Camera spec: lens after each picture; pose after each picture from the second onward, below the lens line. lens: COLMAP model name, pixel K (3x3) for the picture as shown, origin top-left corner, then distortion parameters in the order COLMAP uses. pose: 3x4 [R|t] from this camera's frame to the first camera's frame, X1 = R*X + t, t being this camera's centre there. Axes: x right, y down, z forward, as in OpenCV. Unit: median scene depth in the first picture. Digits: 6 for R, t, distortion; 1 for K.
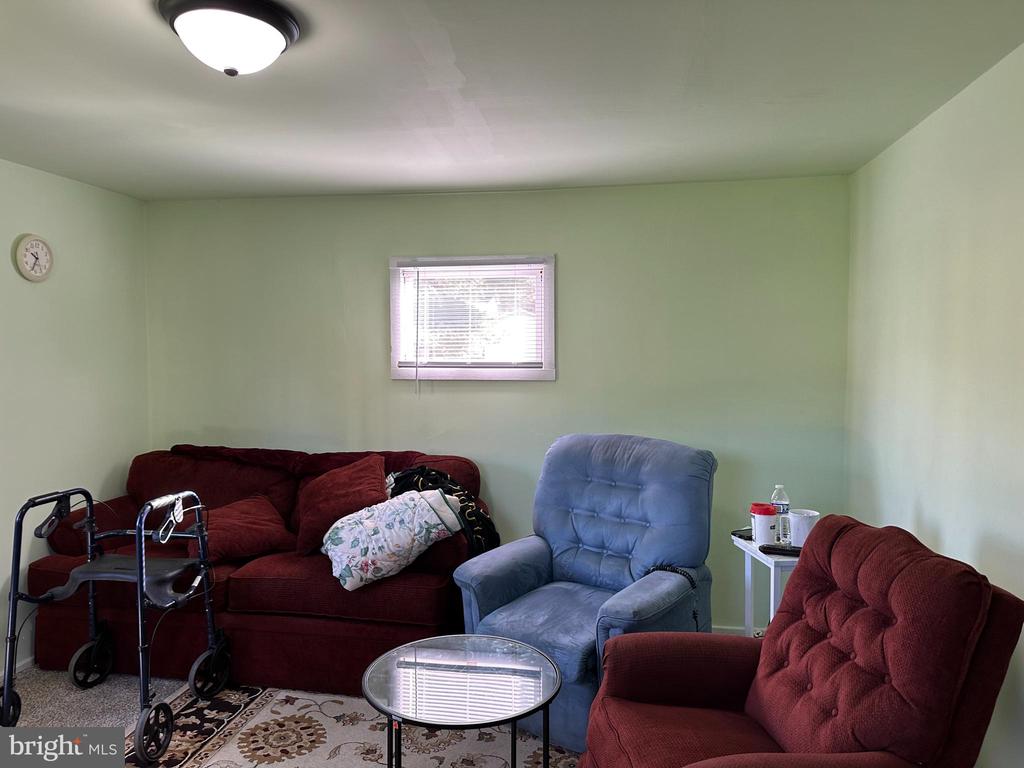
lens RADIAL K [[724.7, 0, 512.0], [0, 724.7, 384.0], [0, 0, 1]] dist [-0.000652, -0.001327]
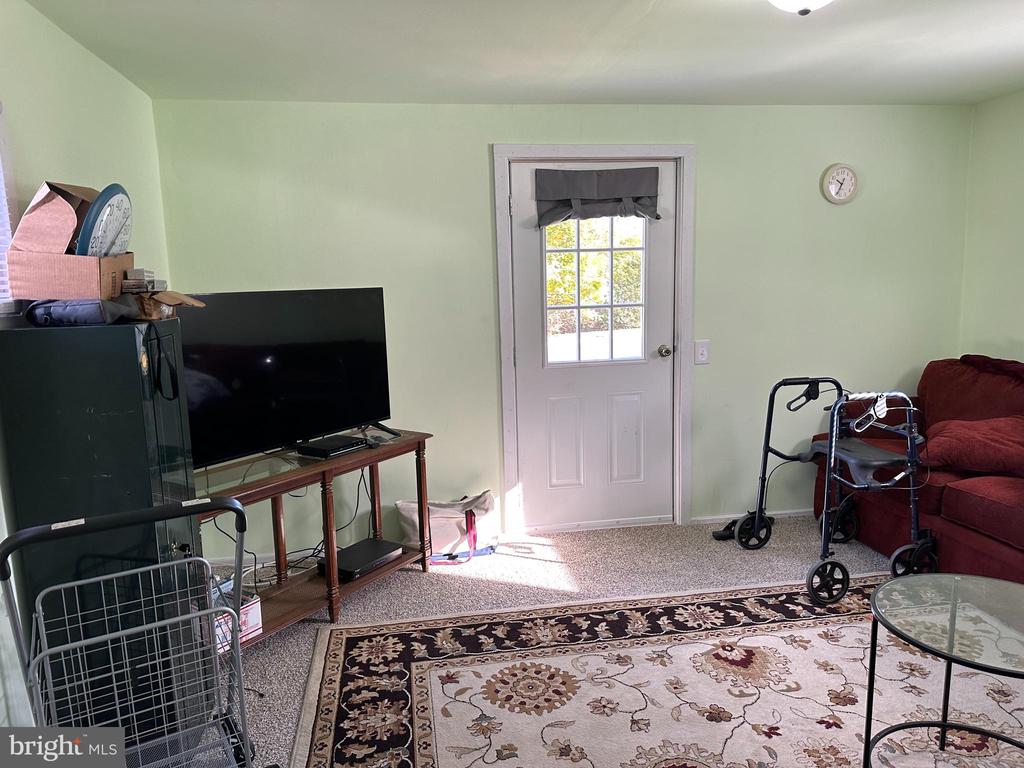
lens RADIAL K [[701.0, 0, 512.0], [0, 701.0, 384.0], [0, 0, 1]] dist [0.001723, -0.000637]
pose [[0.364399, 0.138730, -0.920851, 0.305706], [-0.020774, 0.989806, 0.140898, 0.000644], [0.931011, -0.032214, 0.363567, 0.085868]]
